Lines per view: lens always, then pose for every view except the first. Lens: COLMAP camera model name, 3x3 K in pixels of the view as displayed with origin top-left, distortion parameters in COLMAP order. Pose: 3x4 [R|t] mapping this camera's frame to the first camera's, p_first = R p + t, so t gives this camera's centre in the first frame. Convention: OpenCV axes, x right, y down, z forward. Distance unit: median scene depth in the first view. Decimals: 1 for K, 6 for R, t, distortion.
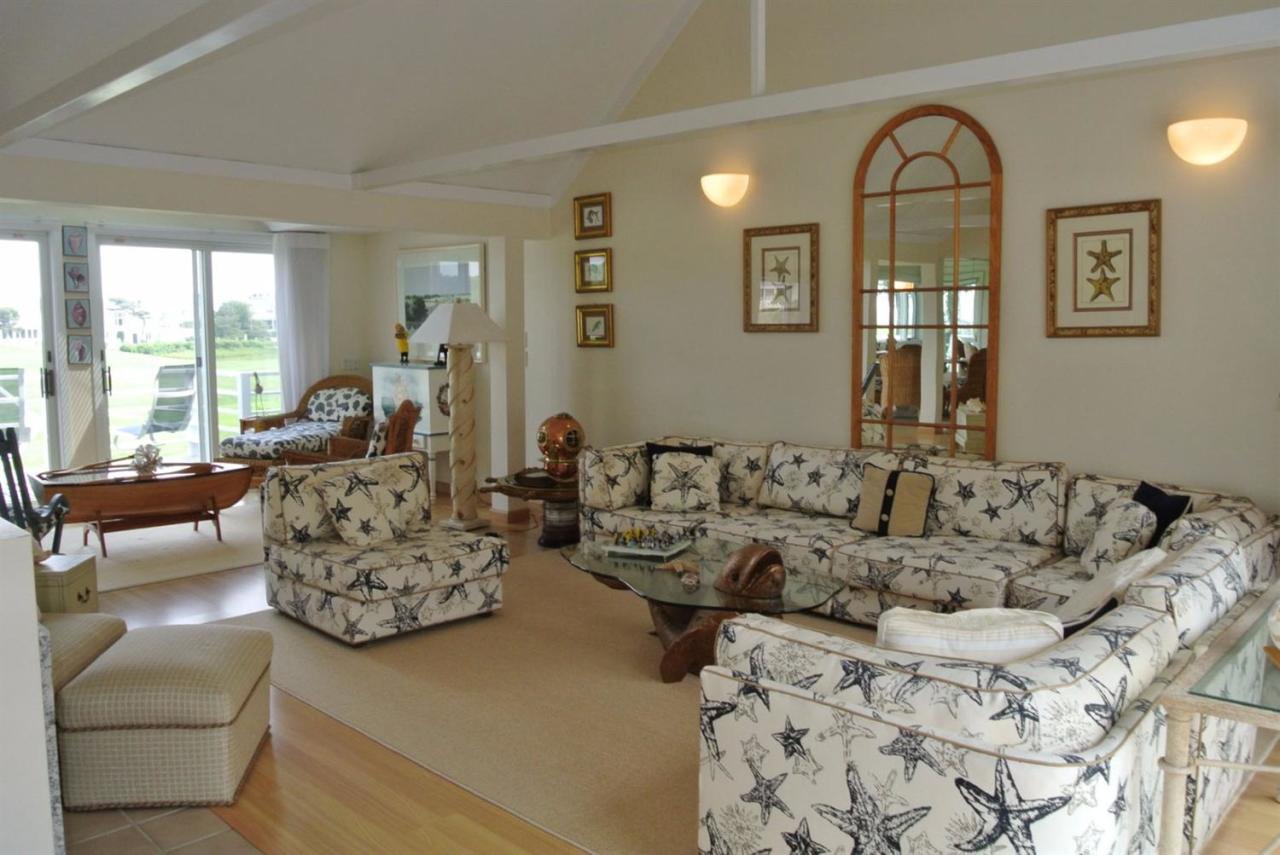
lens RADIAL K [[997.5, 0, 640.0], [0, 997.5, 427.5], [0, 0, 1]] dist [-0.090027, 0.046536]
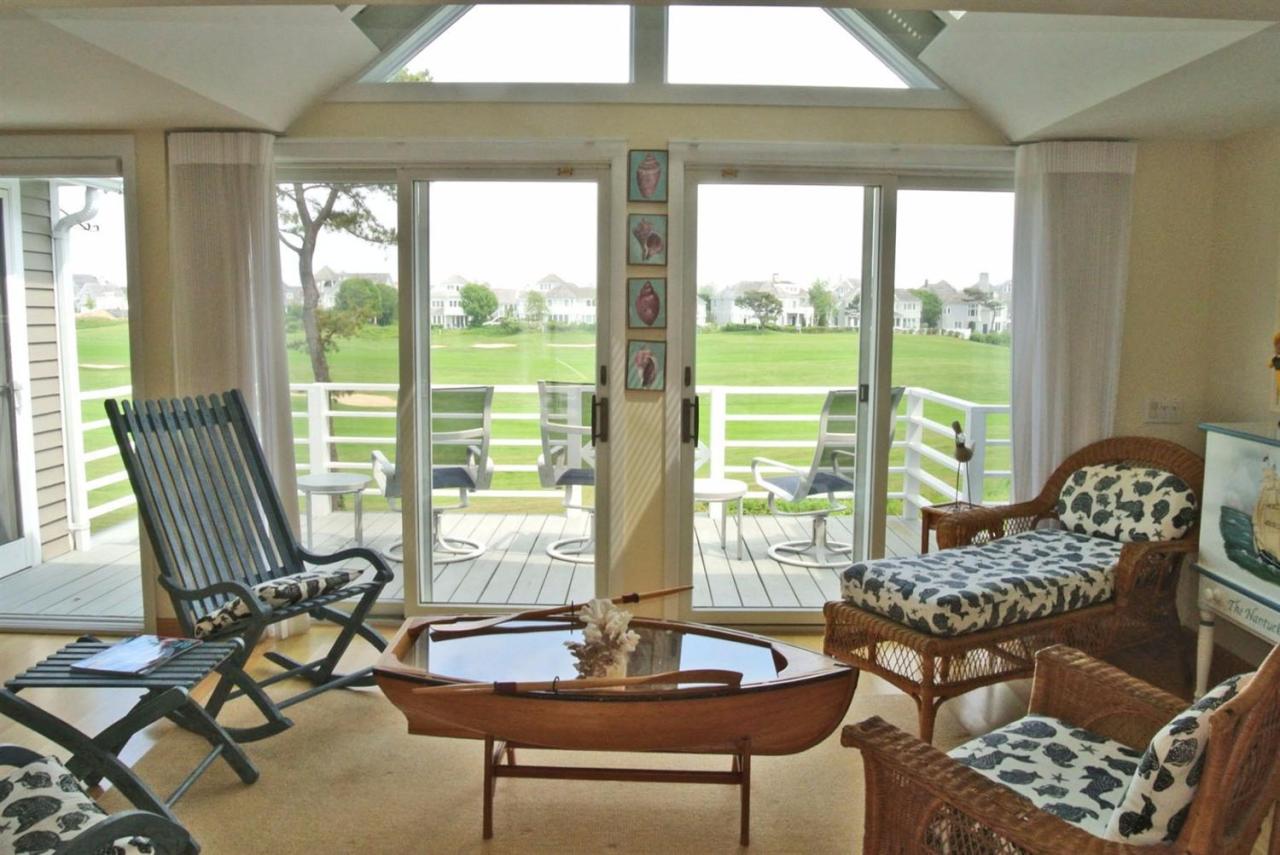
lens RADIAL K [[992.3, 0, 640.0], [0, 992.3, 427.5], [0, 0, 1]] dist [-0.090316, 0.042896]
pose [[0.683955, 0.088426, -0.724146, -0.231084], [-0.082147, 0.995649, 0.043993, -0.106623], [0.724885, 0.029397, 0.688243, 0.915382]]
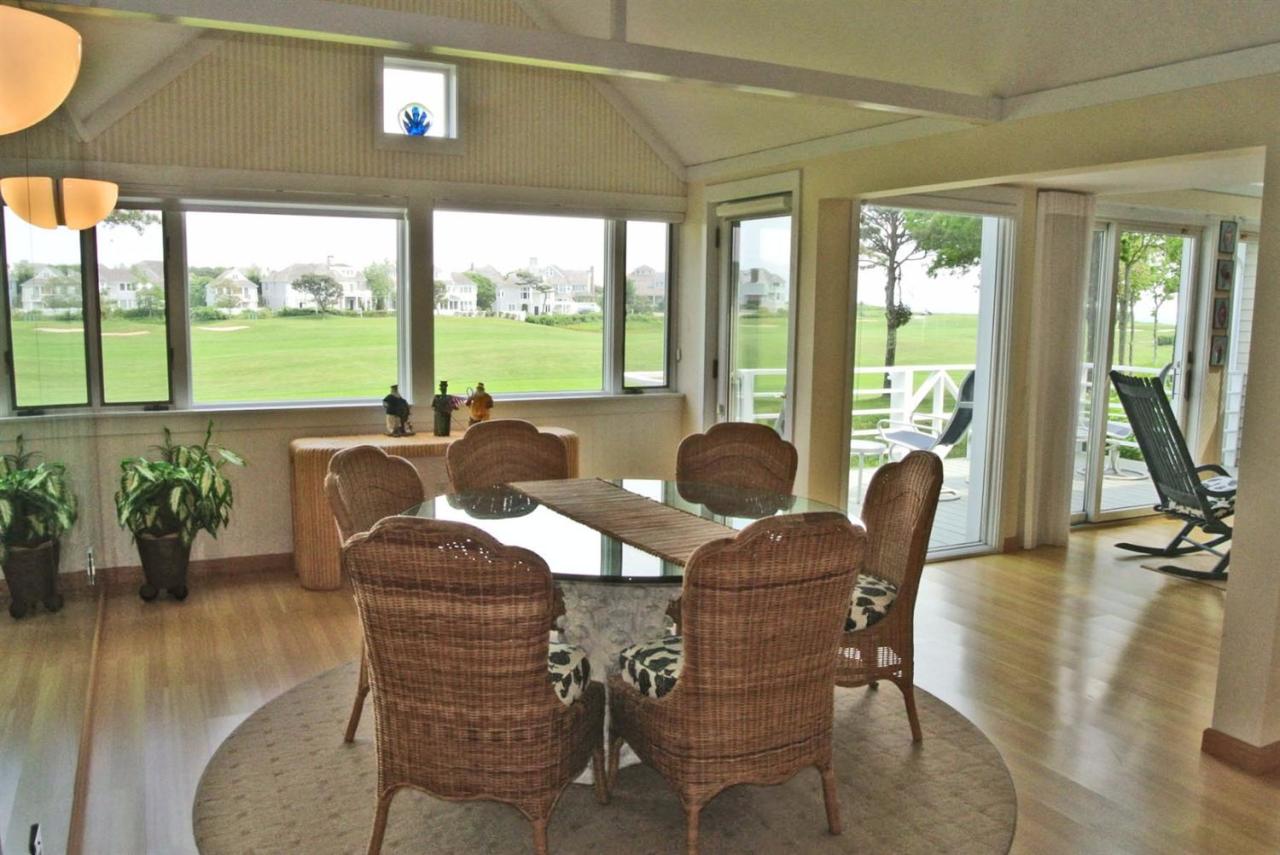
lens RADIAL K [[992.3, 0, 640.0], [0, 992.3, 427.5], [0, 0, 1]] dist [-0.090316, 0.042896]
pose [[0.940699, 0.054085, -0.334903, -1.213556], [-0.046493, 0.998448, 0.030650, -0.012102], [0.336041, -0.013262, 0.941754, -0.127429]]
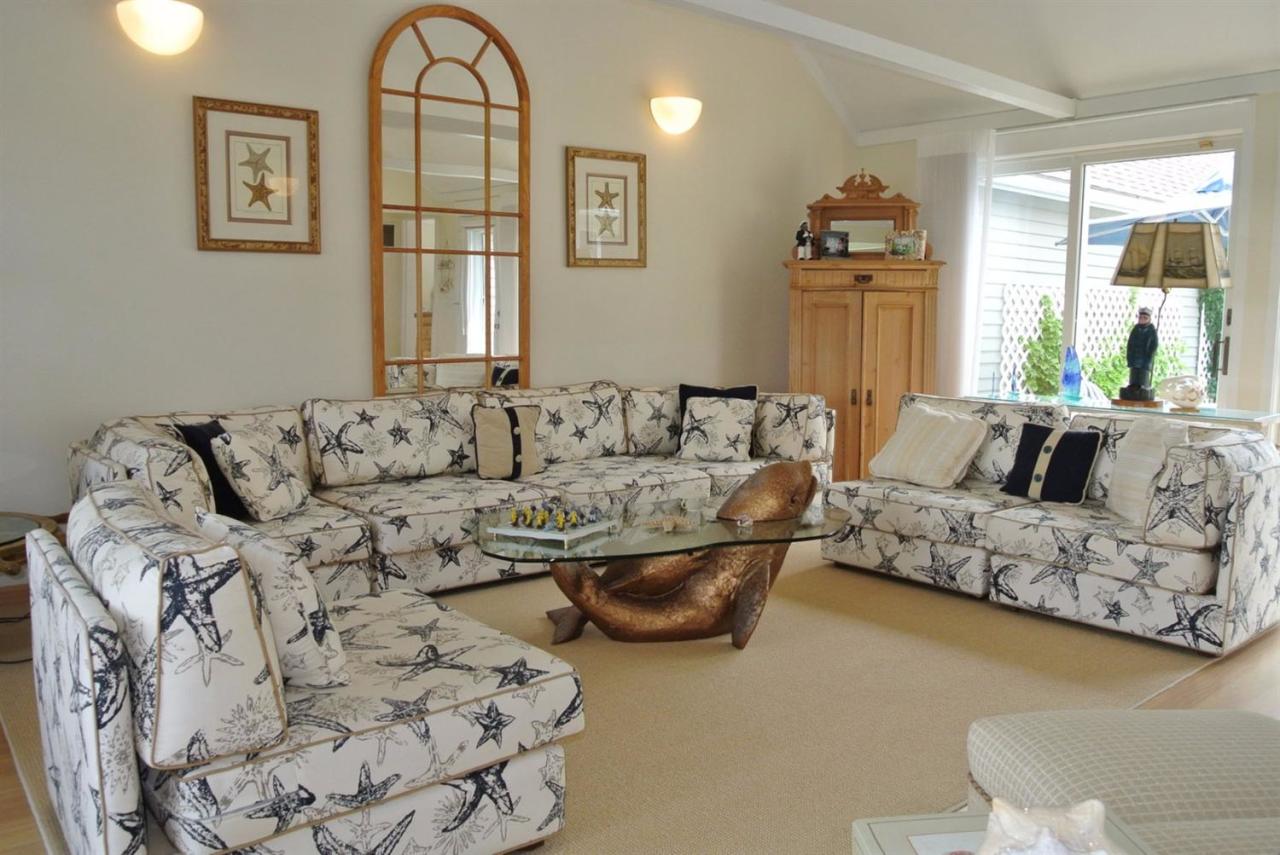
lens RADIAL K [[992.3, 0, 640.0], [0, 992.3, 427.5], [0, 0, 1]] dist [-0.090316, 0.042896]
pose [[0.126296, -0.111008, 0.985762, -0.663527], [0.094098, 0.990579, 0.099494, -0.018503], [-0.987520, 0.080192, 0.135551, 0.798033]]
